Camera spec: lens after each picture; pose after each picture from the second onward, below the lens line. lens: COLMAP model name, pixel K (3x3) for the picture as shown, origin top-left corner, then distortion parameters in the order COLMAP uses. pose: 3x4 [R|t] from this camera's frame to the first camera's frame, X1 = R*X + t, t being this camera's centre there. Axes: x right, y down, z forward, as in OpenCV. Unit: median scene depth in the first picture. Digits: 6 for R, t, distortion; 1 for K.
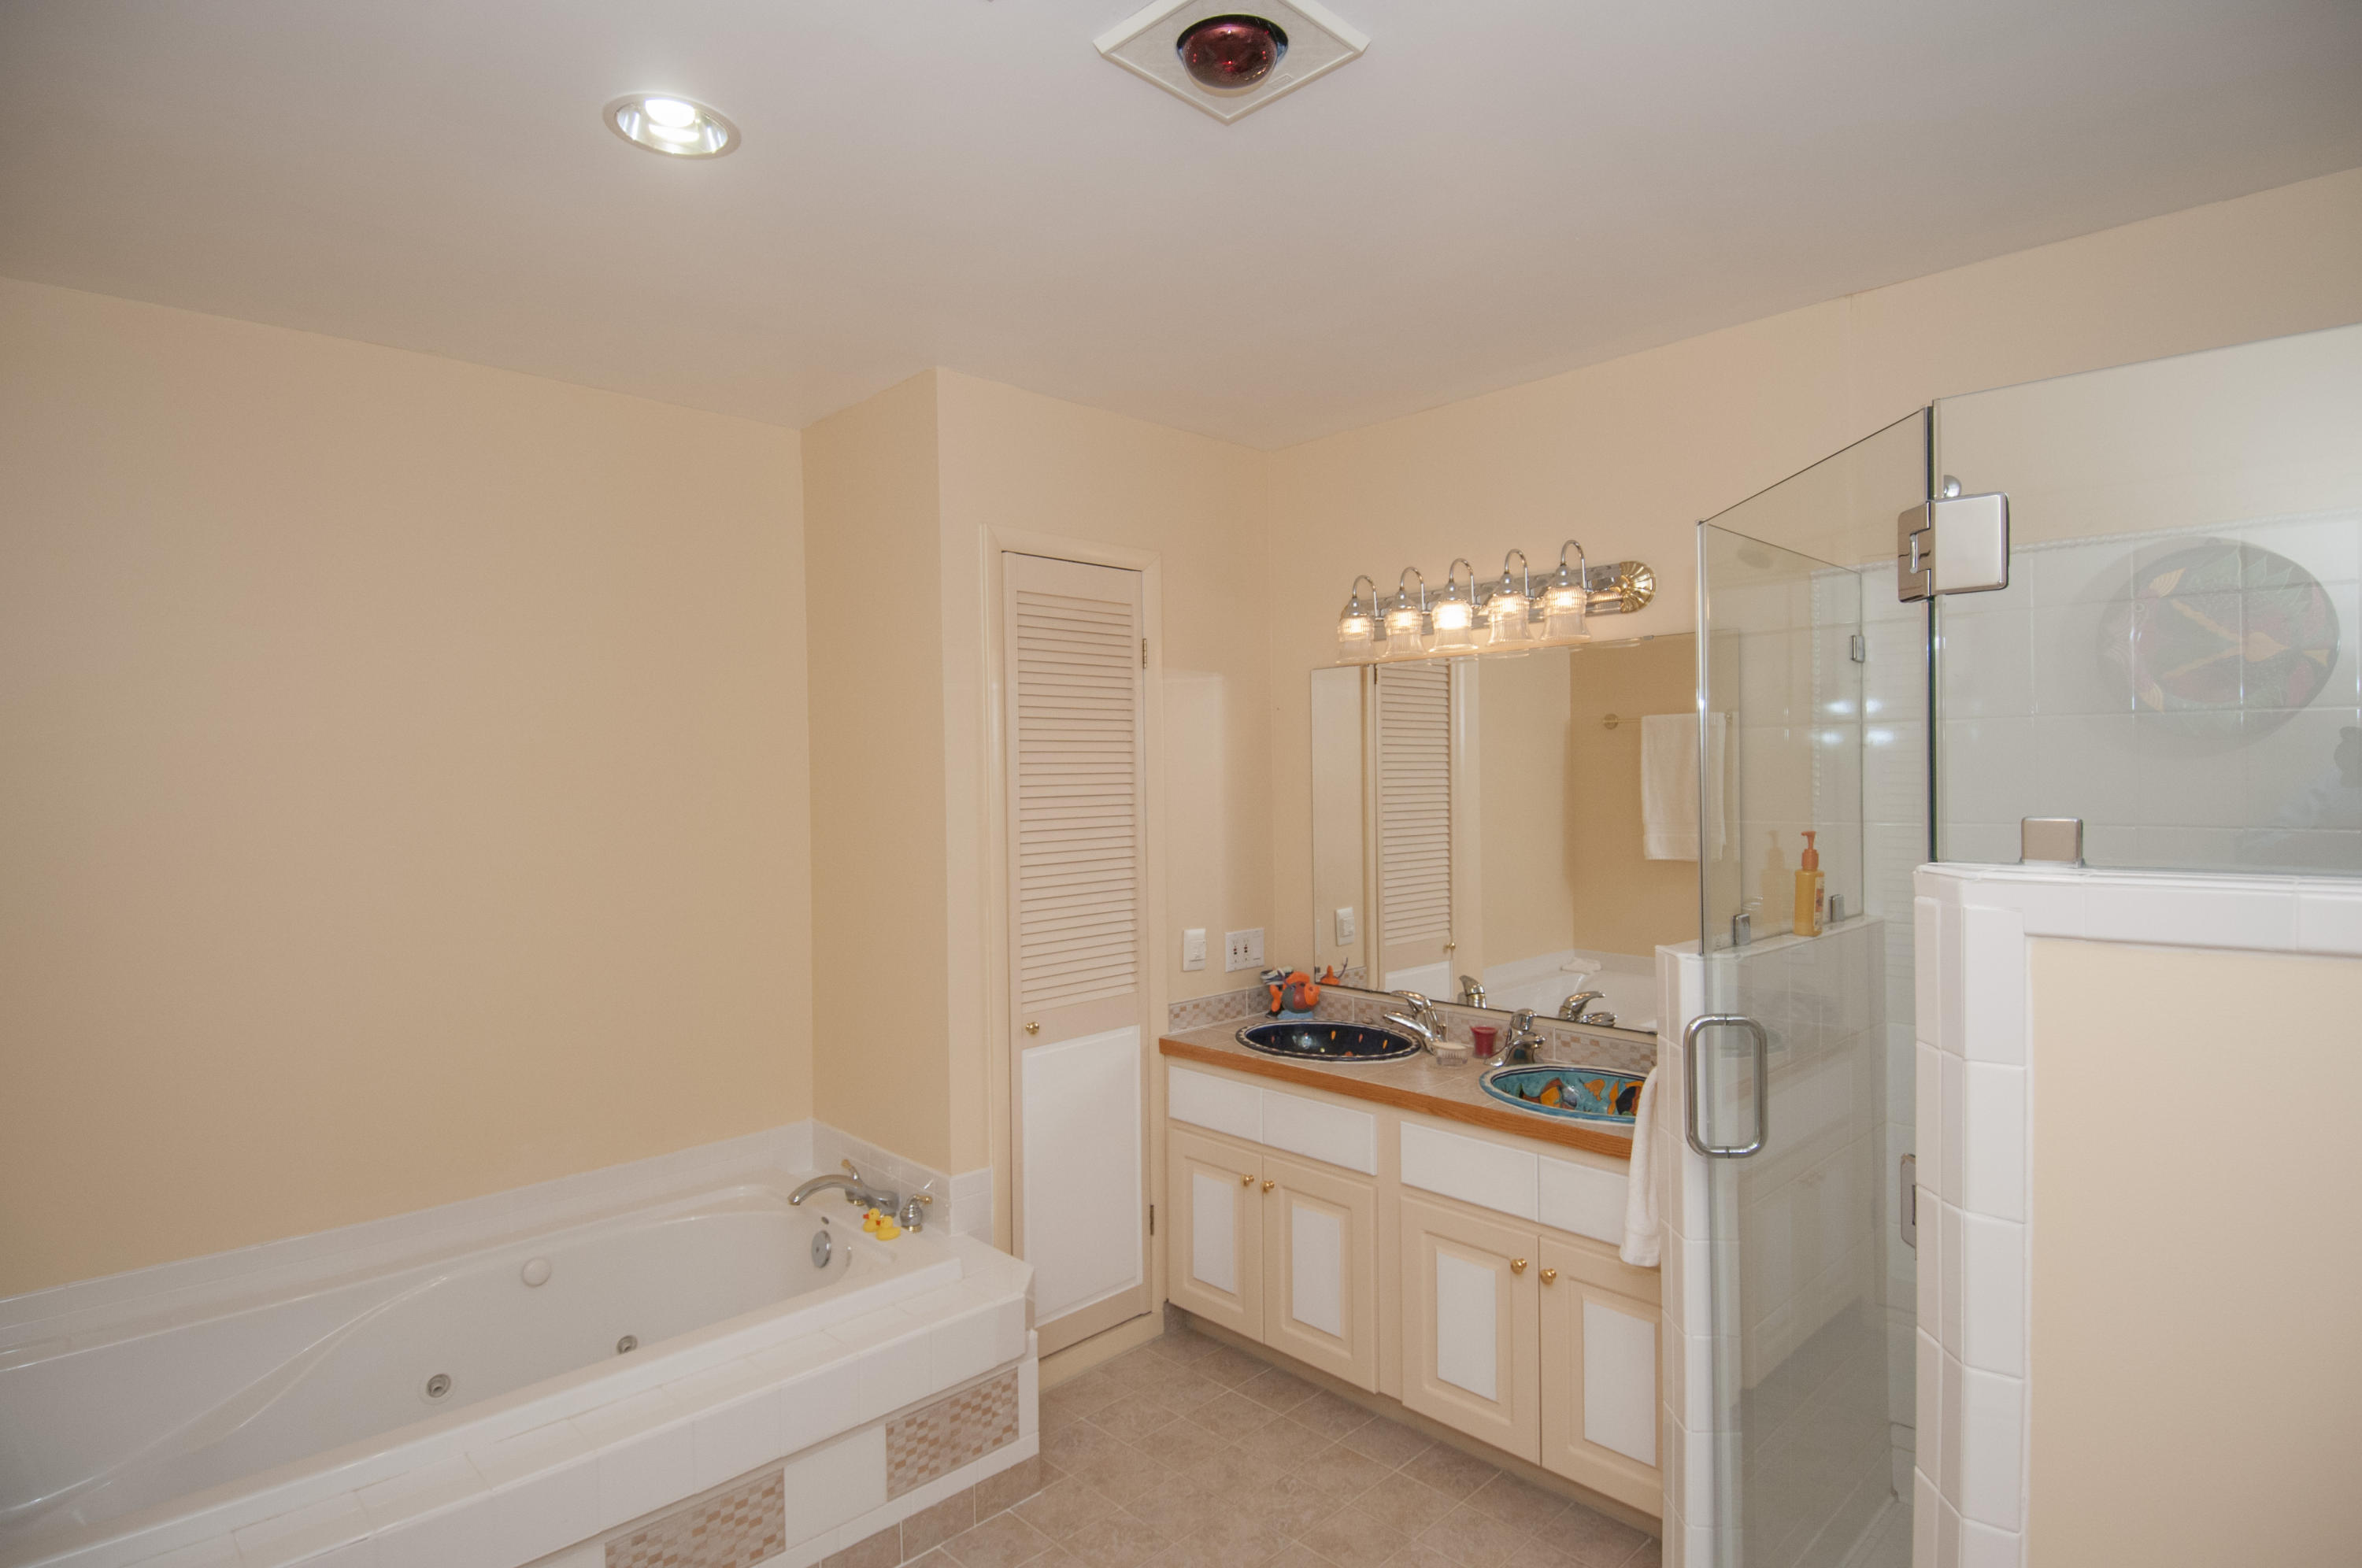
lens RADIAL K [[1205.6, 0, 1206.3], [0, 1205.6, 778.0], [0, 0, 1]] dist [0.038153, -0.052995]
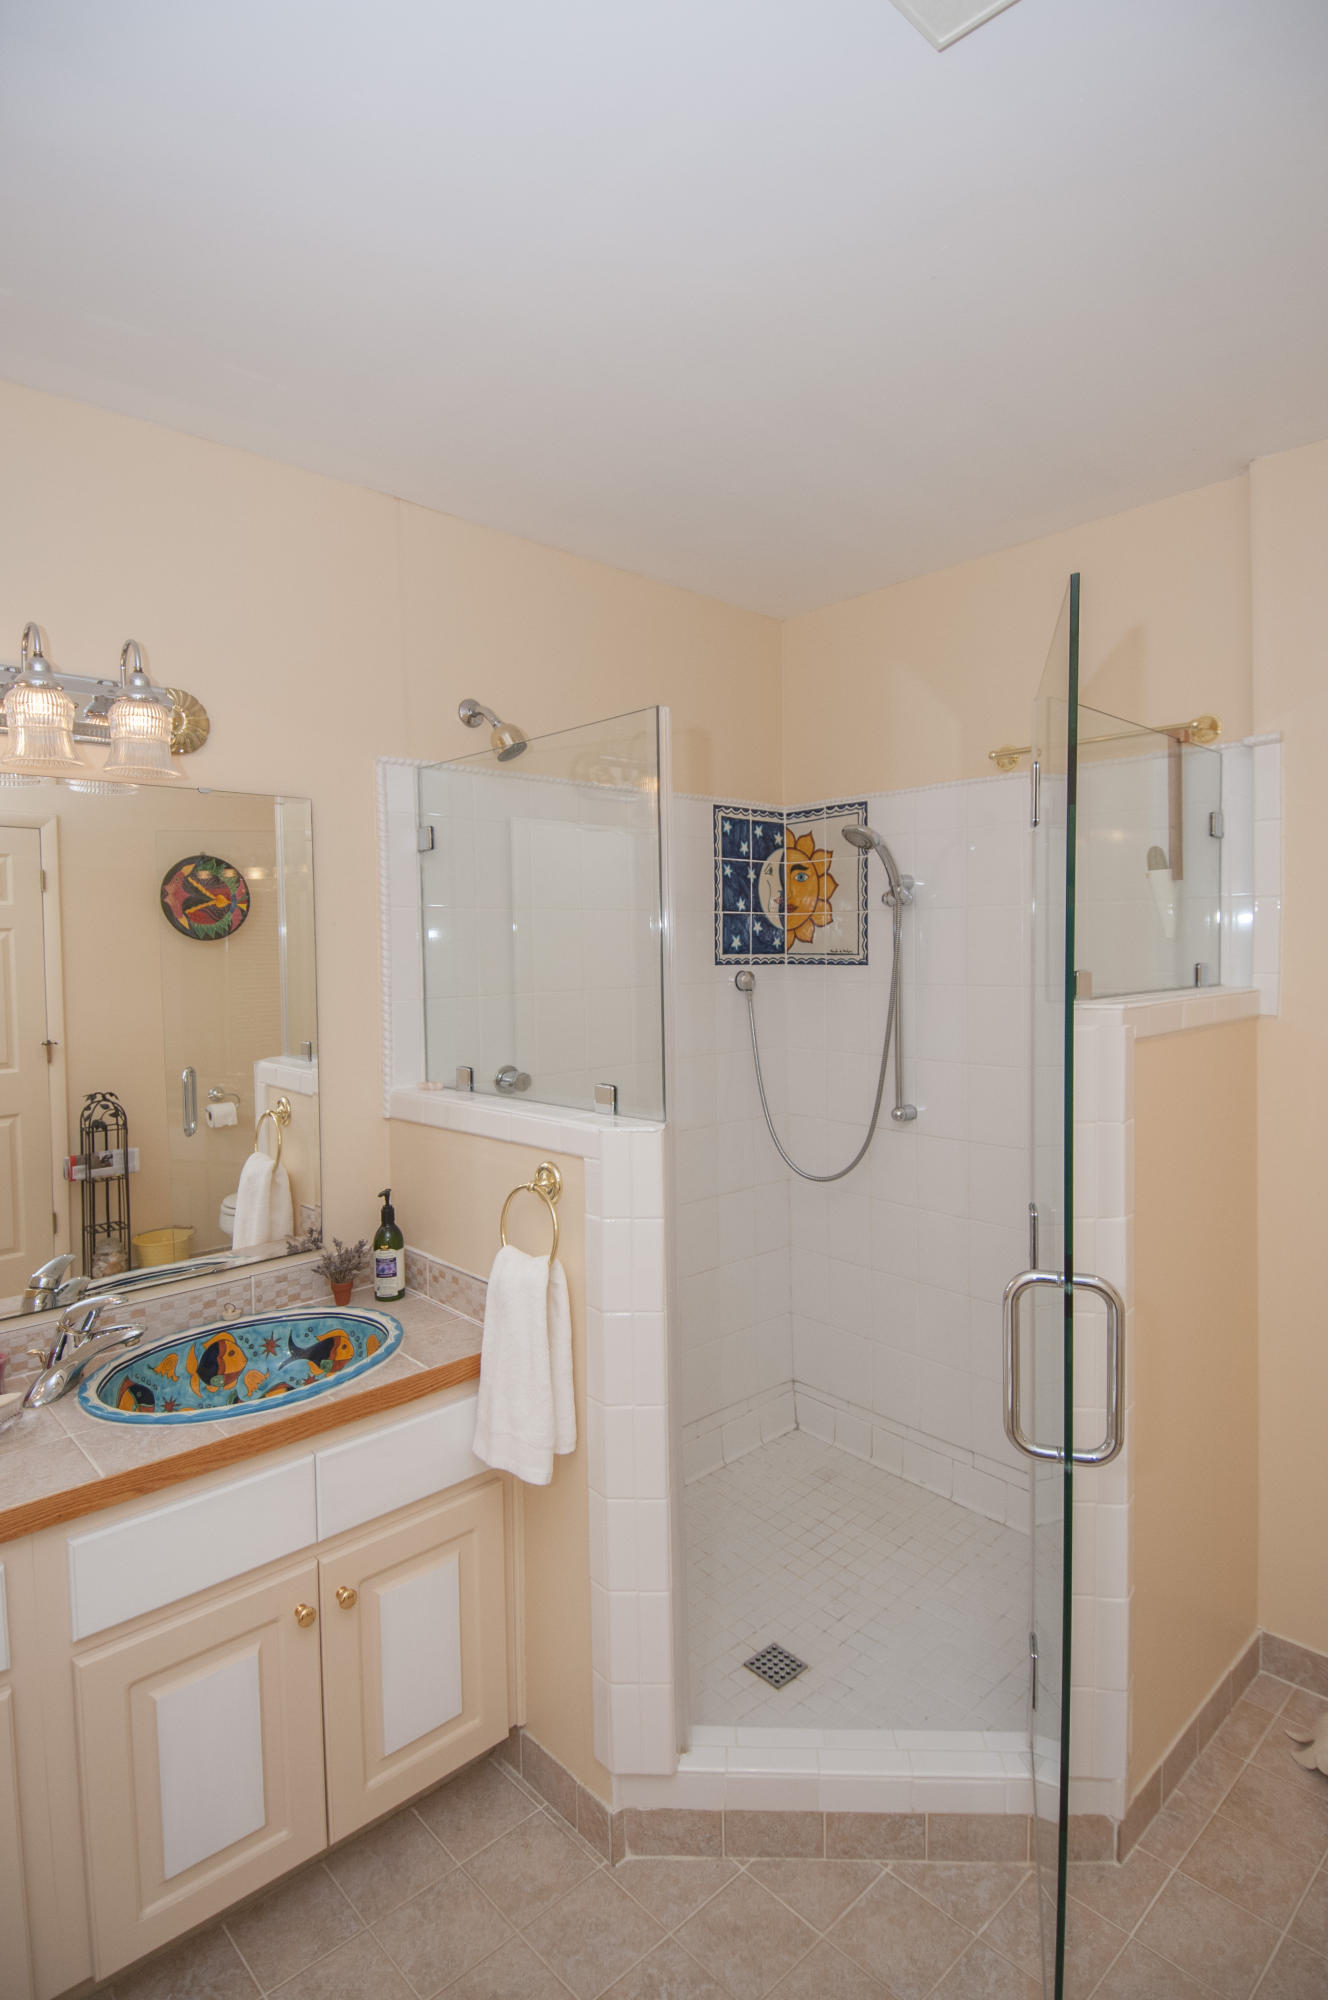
lens RADIAL K [[1034.7, 0, 660.3], [0, 1034.7, 973.4], [0, 0, 1]] dist [0.049905, -0.055266]
pose [[0.035661, -0.021126, 0.999141, -0.314299], [0.015977, 0.999661, 0.020567, -0.002388], [-0.999236, 0.015230, 0.035986, 0.639657]]
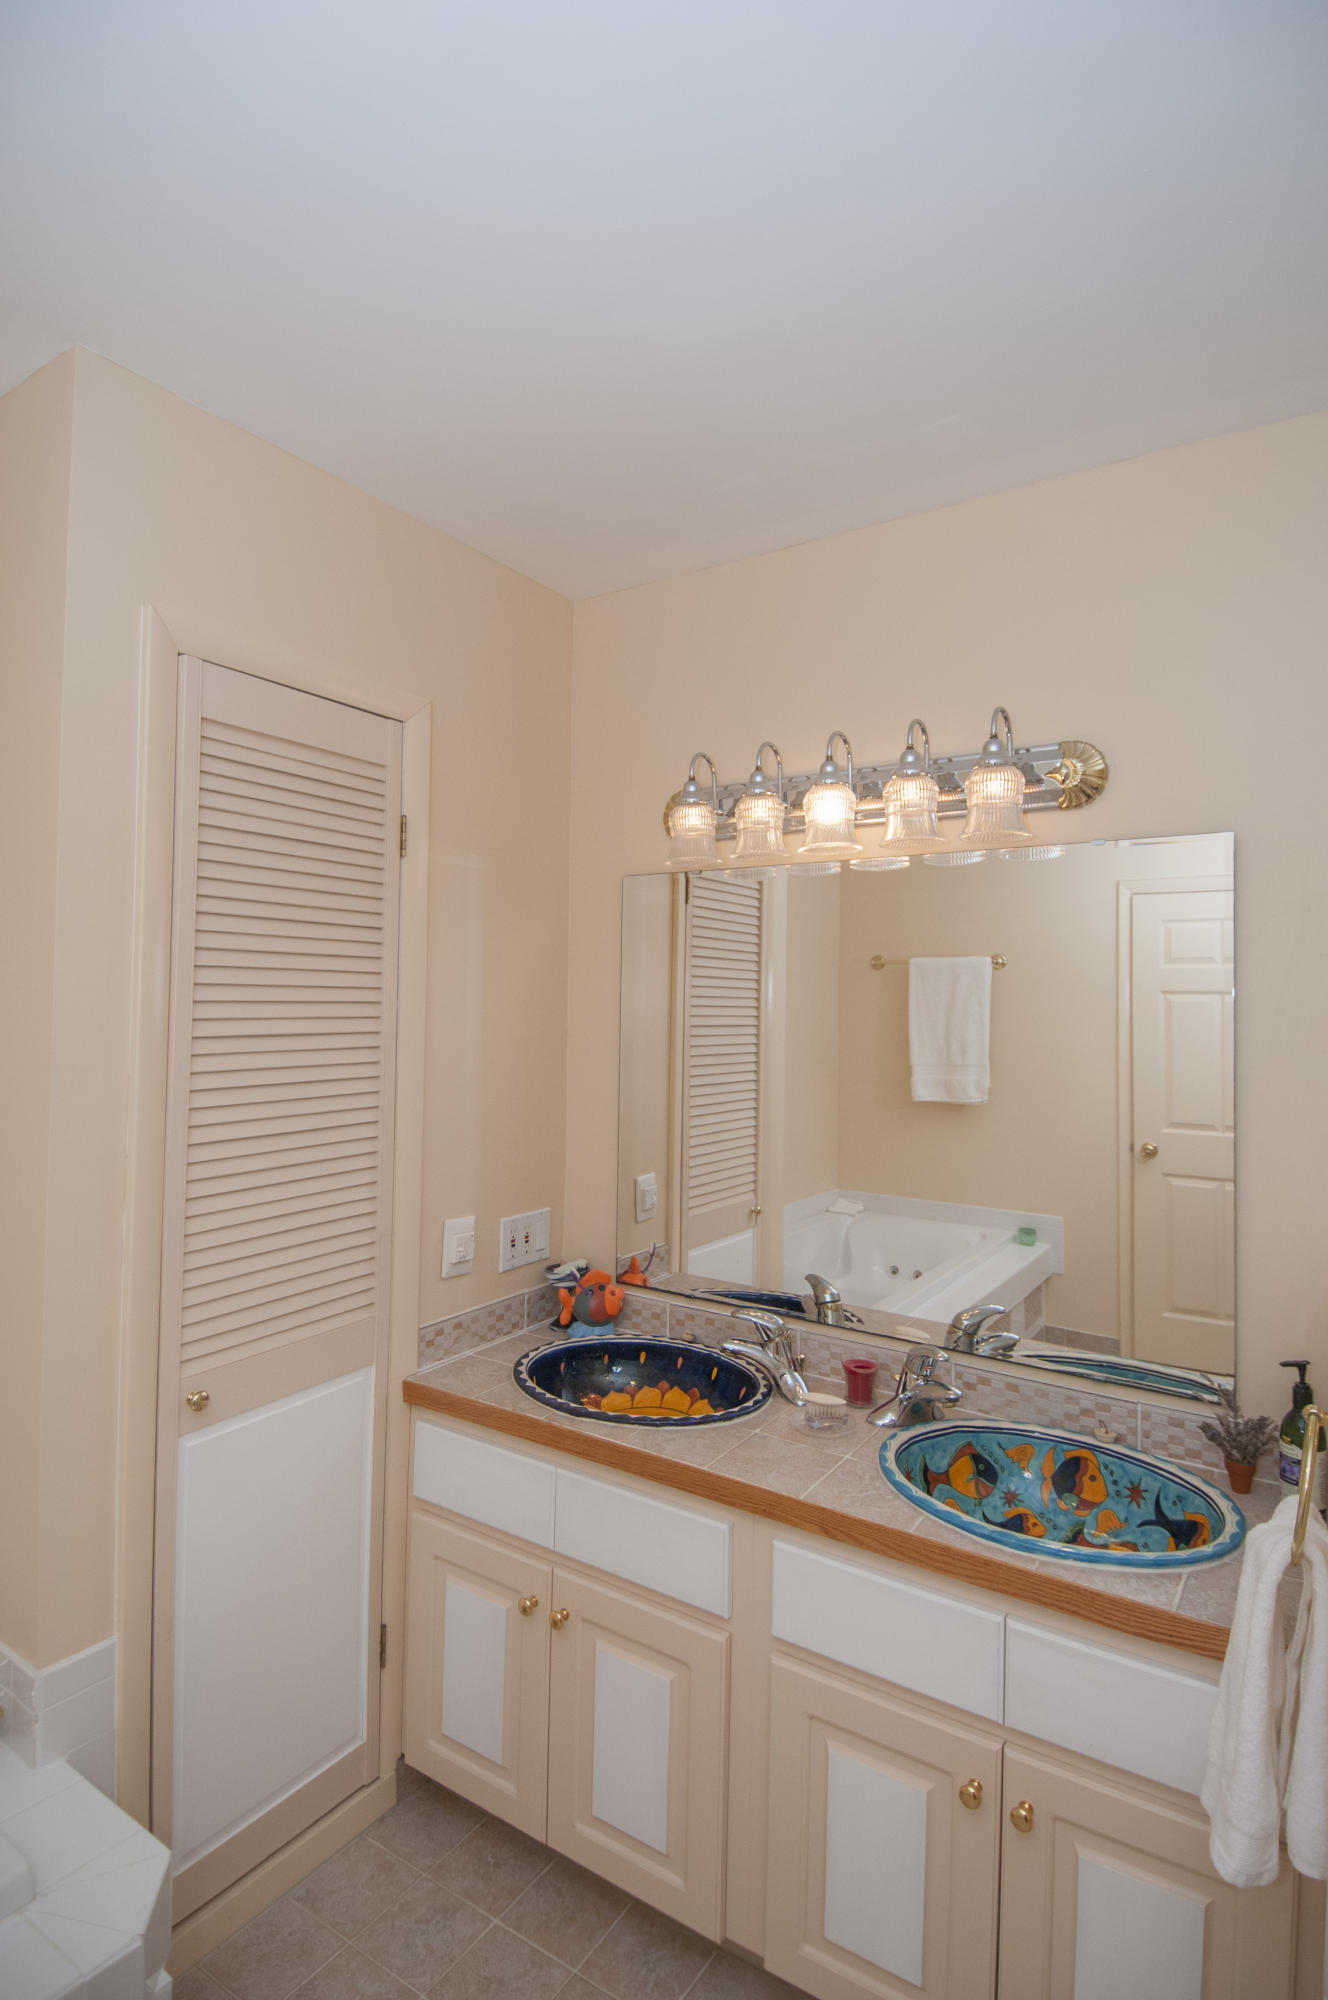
lens RADIAL K [[1017.1, 0, 676.0], [0, 1017.1, 968.7], [0, 0, 1]] dist [0.032510, -0.039686]
pose [[0.977389, 0.034811, 0.208564, -0.018325], [-0.027017, 0.998830, -0.040101, -0.005634], [-0.209716, 0.033560, 0.977186, 0.420527]]
